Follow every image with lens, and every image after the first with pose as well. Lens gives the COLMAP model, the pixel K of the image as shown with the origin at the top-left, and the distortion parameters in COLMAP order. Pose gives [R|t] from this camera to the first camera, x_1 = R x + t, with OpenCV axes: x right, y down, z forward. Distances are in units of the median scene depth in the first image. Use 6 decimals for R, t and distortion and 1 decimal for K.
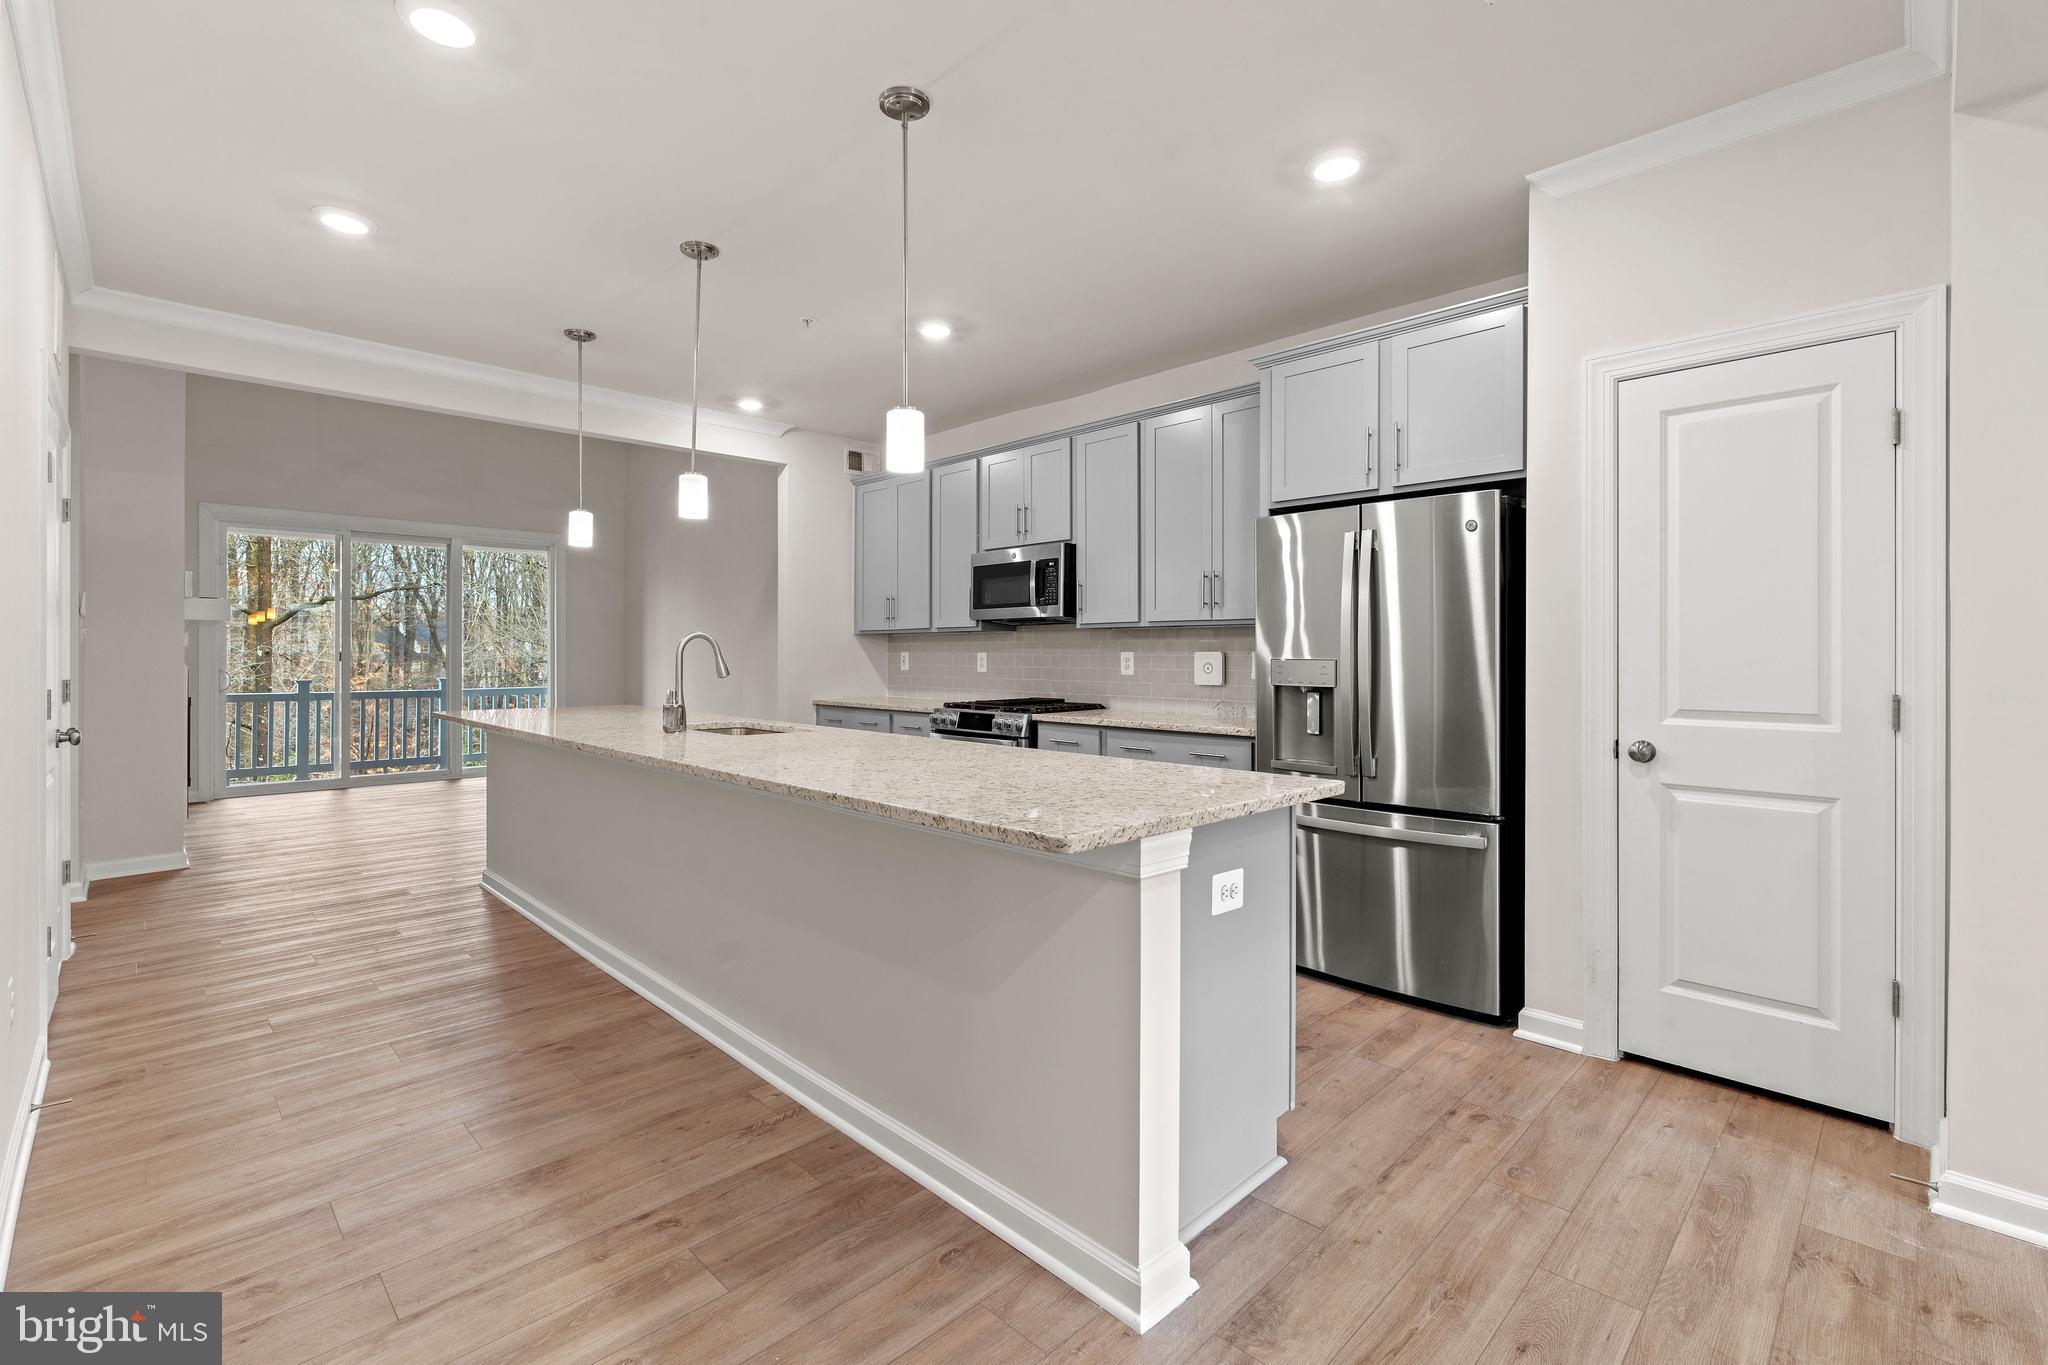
lens RADIAL K [[901.5, 0, 1004.2], [0, 901.5, 655.5], [0, 0, 1]] dist [-0.003158, -0.000300]
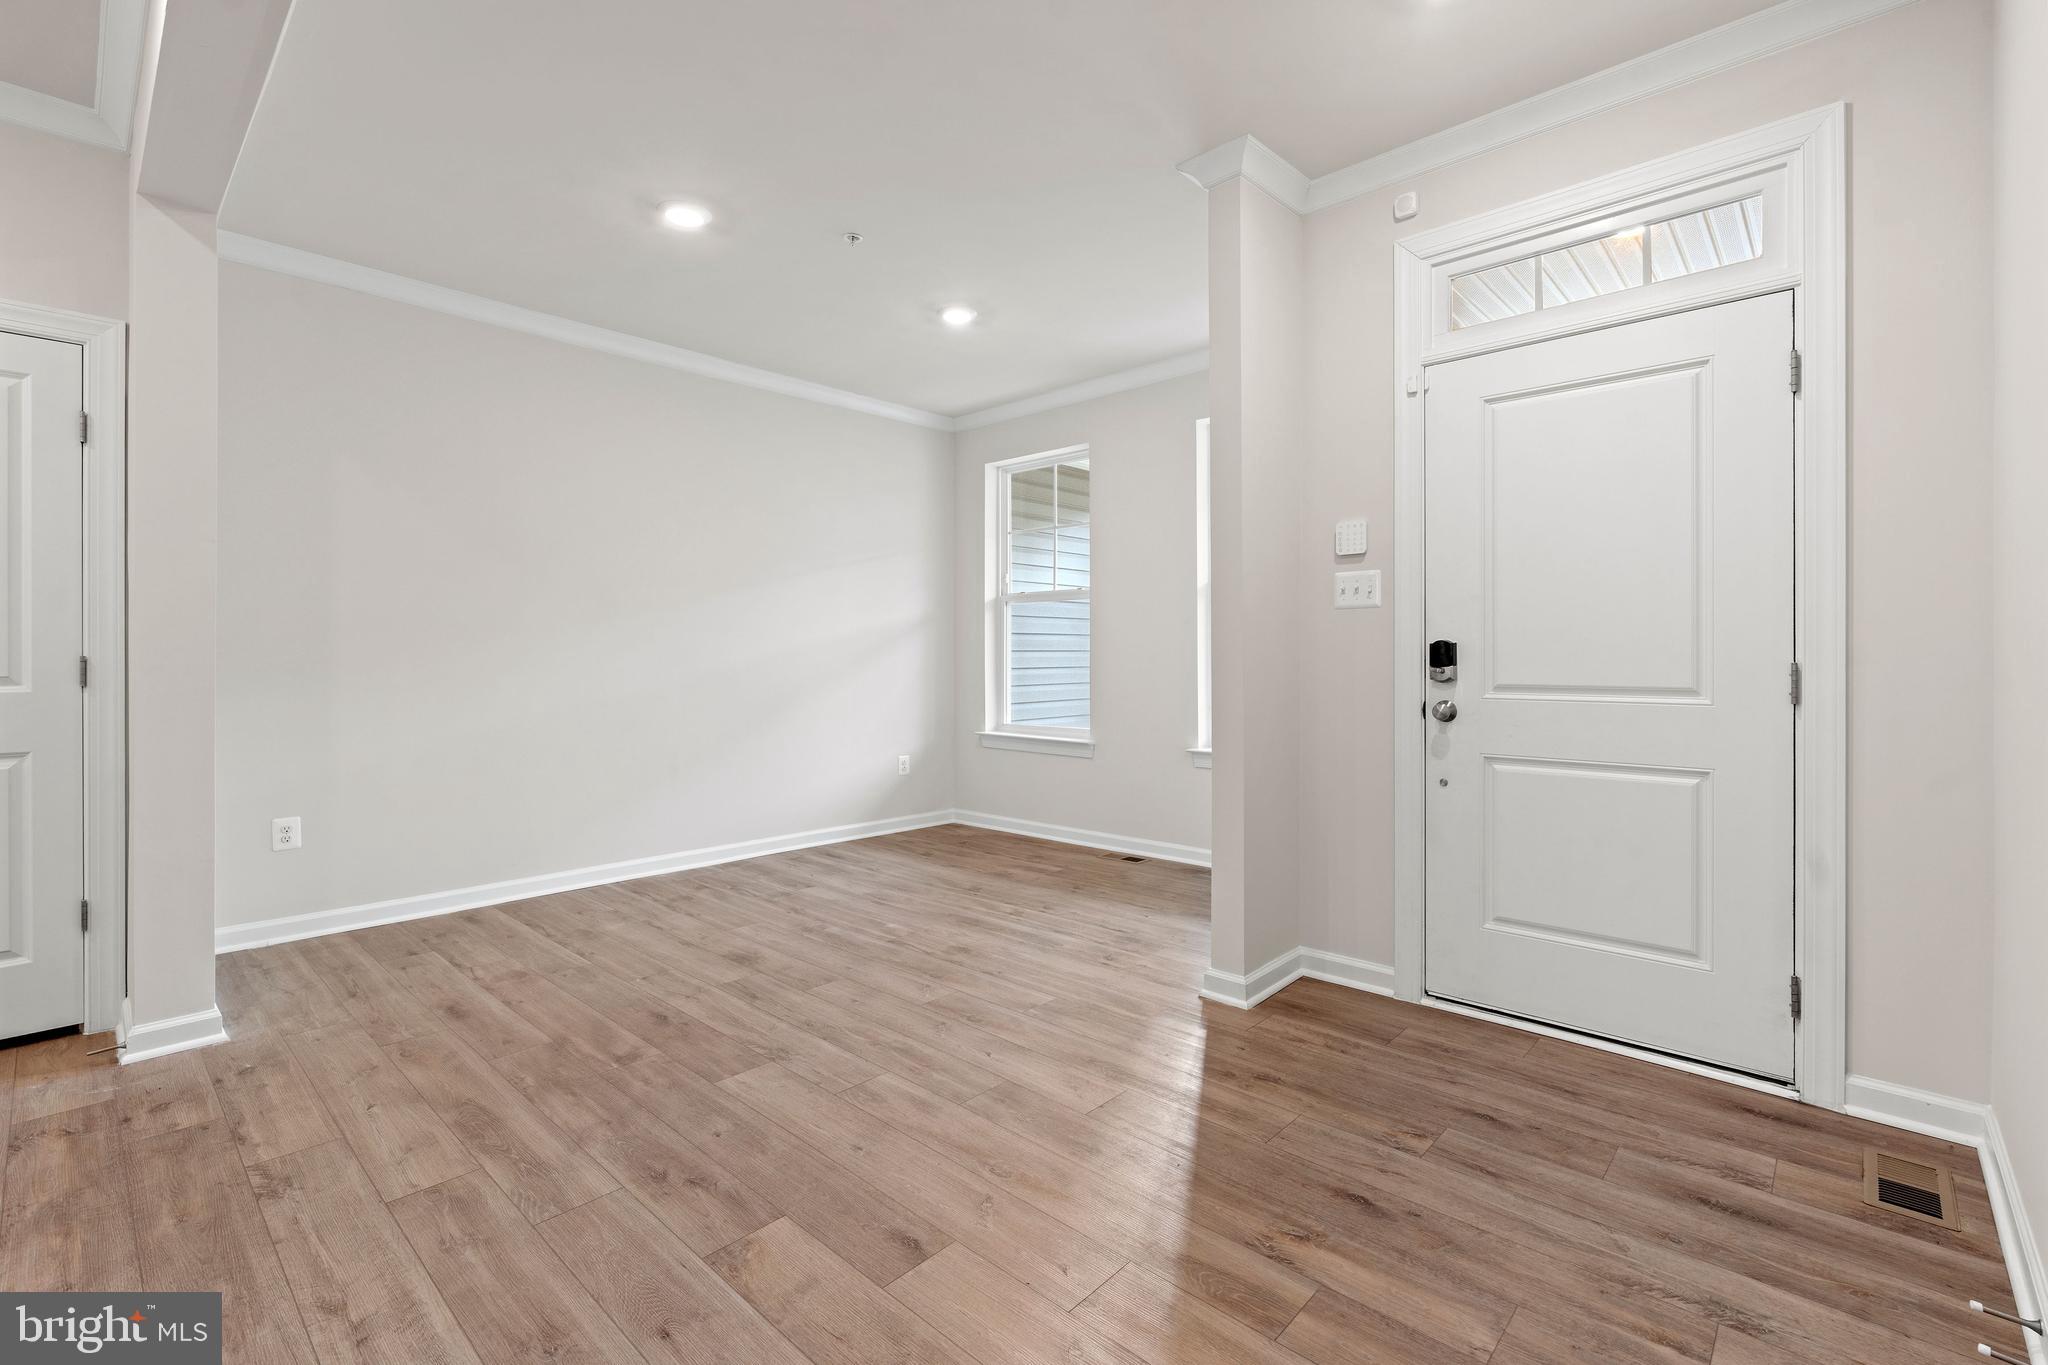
lens RADIAL K [[901.5, 0, 1029.9], [0, 901.5, 655.9], [0, 0, 1]] dist [-0.003158, -0.000300]
pose [[-0.054311, 0.000815, 0.998524, -0.196643], [0.001826, 0.999998, -0.000716, 0.037501], [-0.998522, 0.001784, -0.054312, -0.136248]]
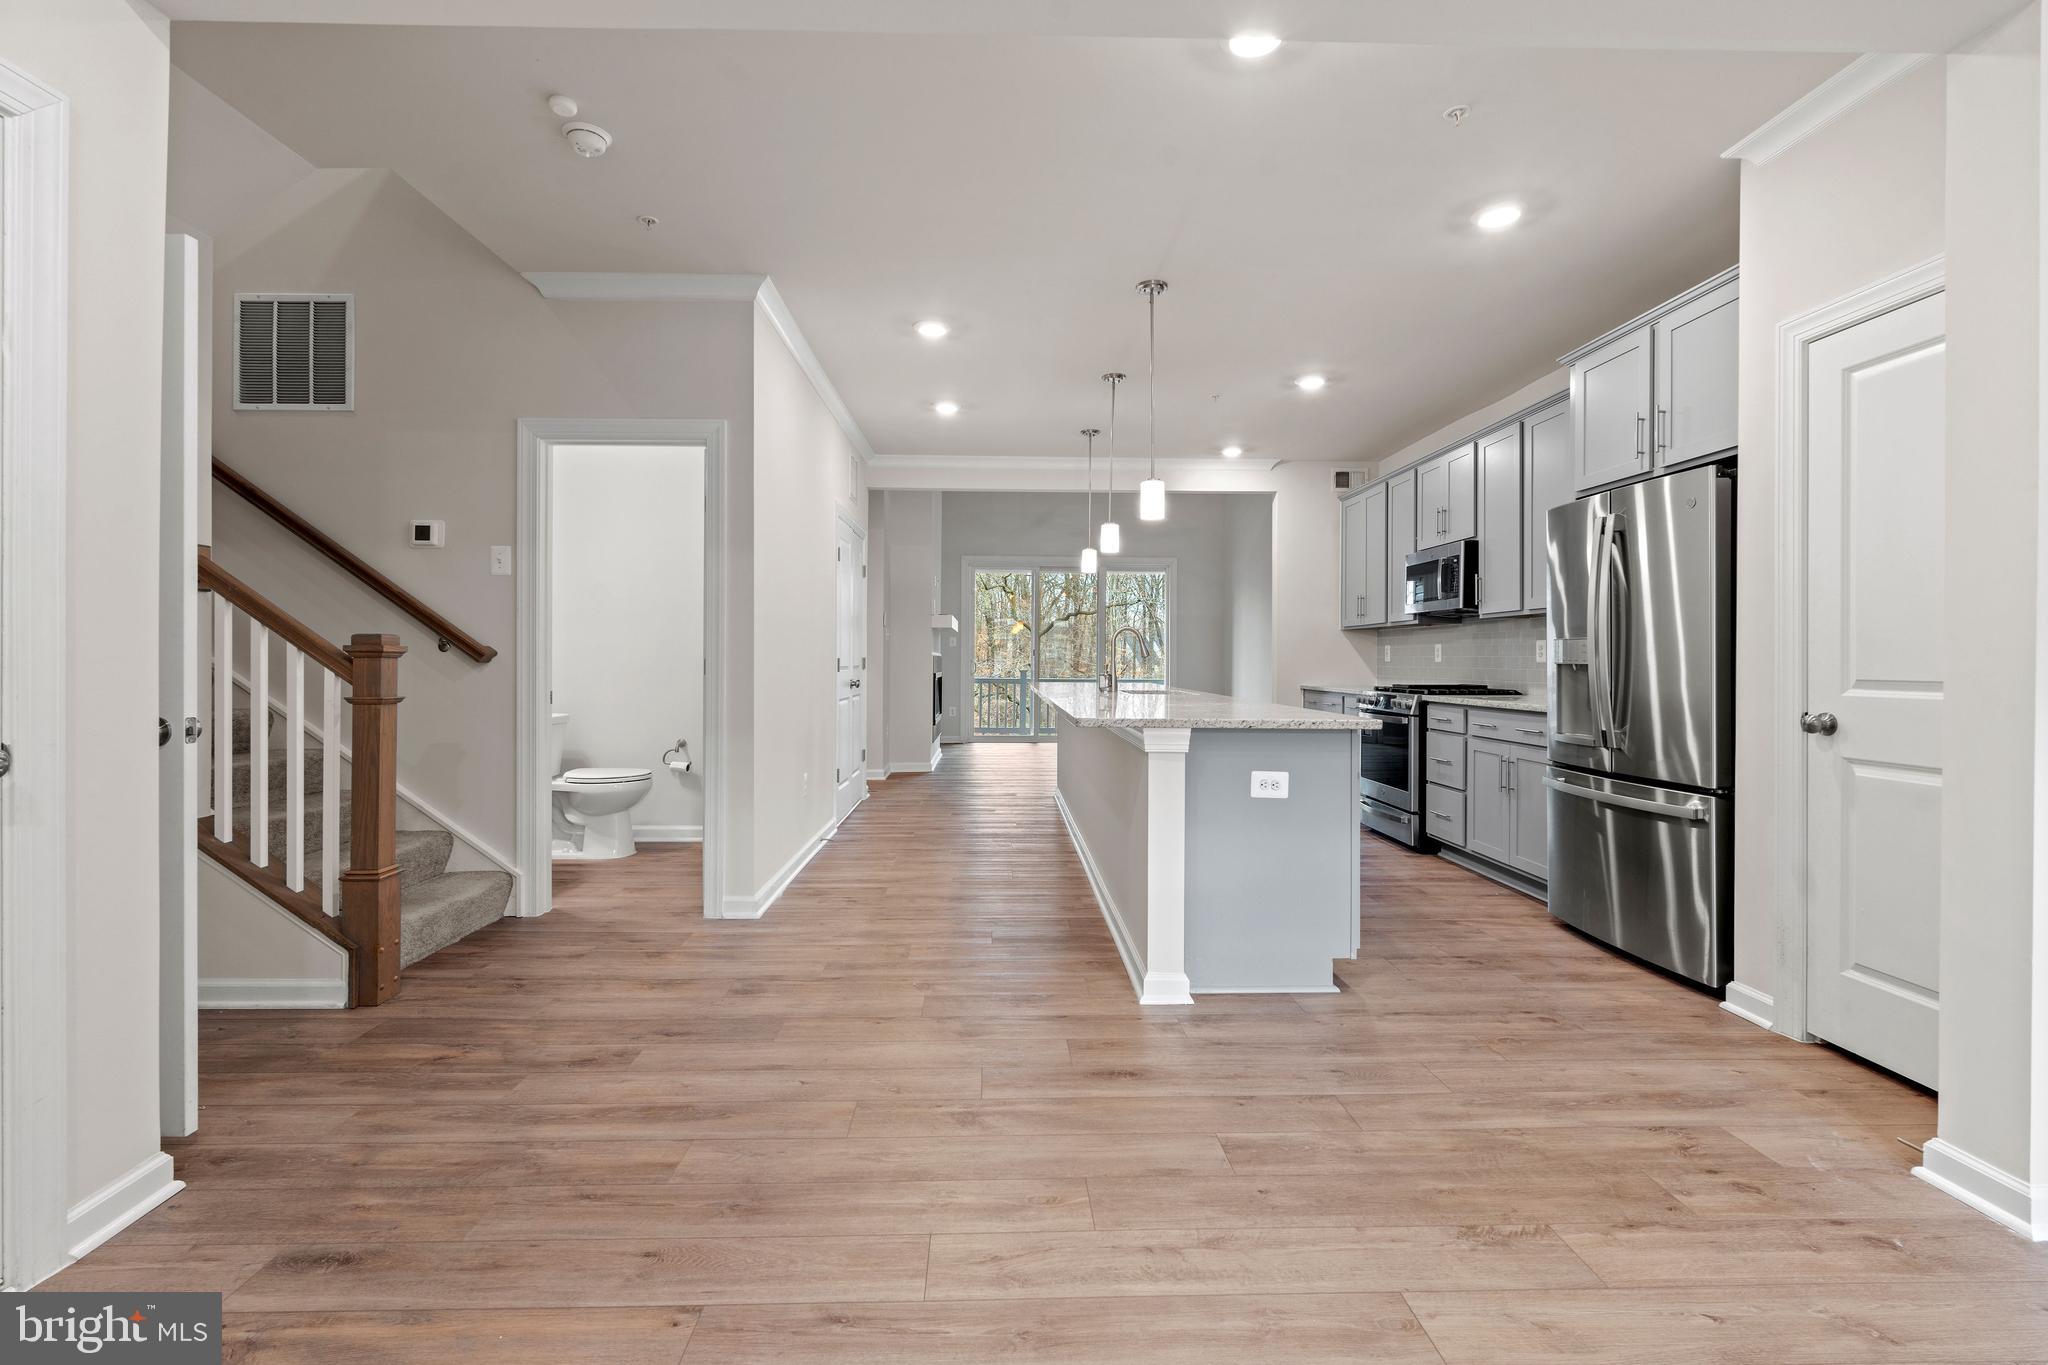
lens RADIAL K [[901.5, 0, 1016.2], [0, 901.5, 654.7], [0, 0, 1]] dist [-0.003158, -0.000300]
pose [[0.735698, -0.000616, -0.677309, 0.677868], [-0.005926, 0.999955, -0.007346, 0.041397], [0.677283, 0.009418, 0.735662, -0.281843]]
